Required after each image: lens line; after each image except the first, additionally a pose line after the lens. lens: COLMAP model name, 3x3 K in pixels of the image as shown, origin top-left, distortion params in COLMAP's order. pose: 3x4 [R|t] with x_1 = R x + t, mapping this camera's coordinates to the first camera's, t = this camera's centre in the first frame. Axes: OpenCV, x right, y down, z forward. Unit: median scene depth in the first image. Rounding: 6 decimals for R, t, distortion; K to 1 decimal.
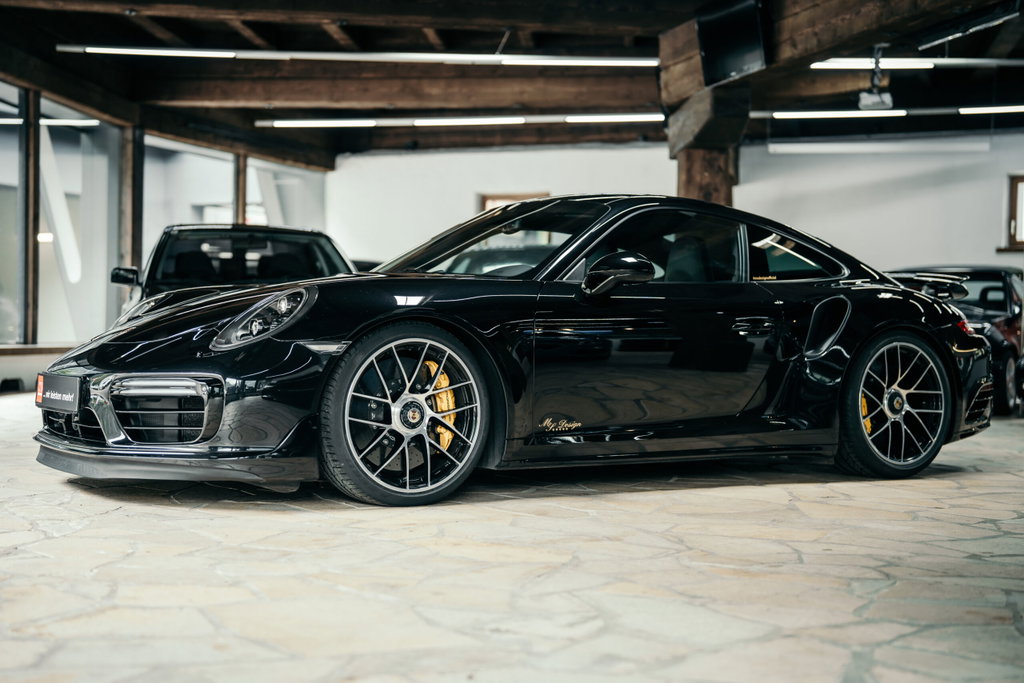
lens RADIAL K [[1412.7, 0, 512.0], [0, 1412.7, 341.5], [0, 0, 1]] dist [-0.116883, 1.239328]
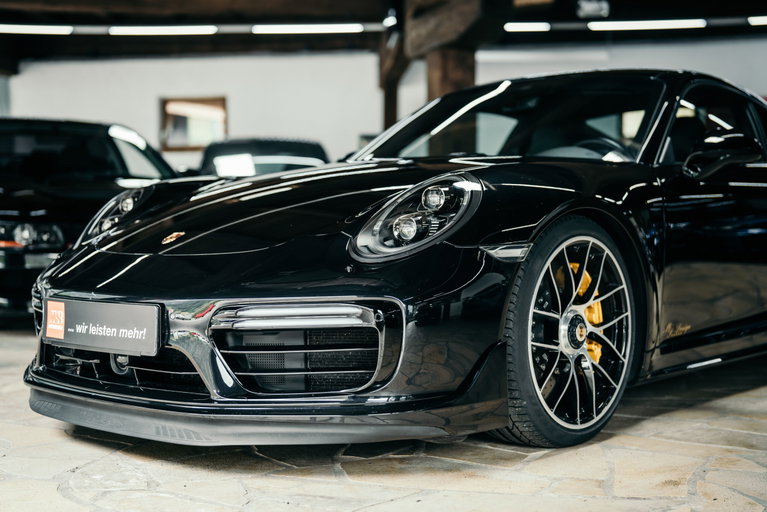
lens RADIAL K [[1058.2, 0, 383.5], [0, 1058.2, 256.0], [0, 0, 1]] dist [-0.116883, 1.239328]
pose [[0.968107, -0.038924, 0.247493, -0.332321], [0.032643, 0.999034, 0.029433, -0.012660], [-0.248400, -0.020416, 0.968442, 0.455503]]
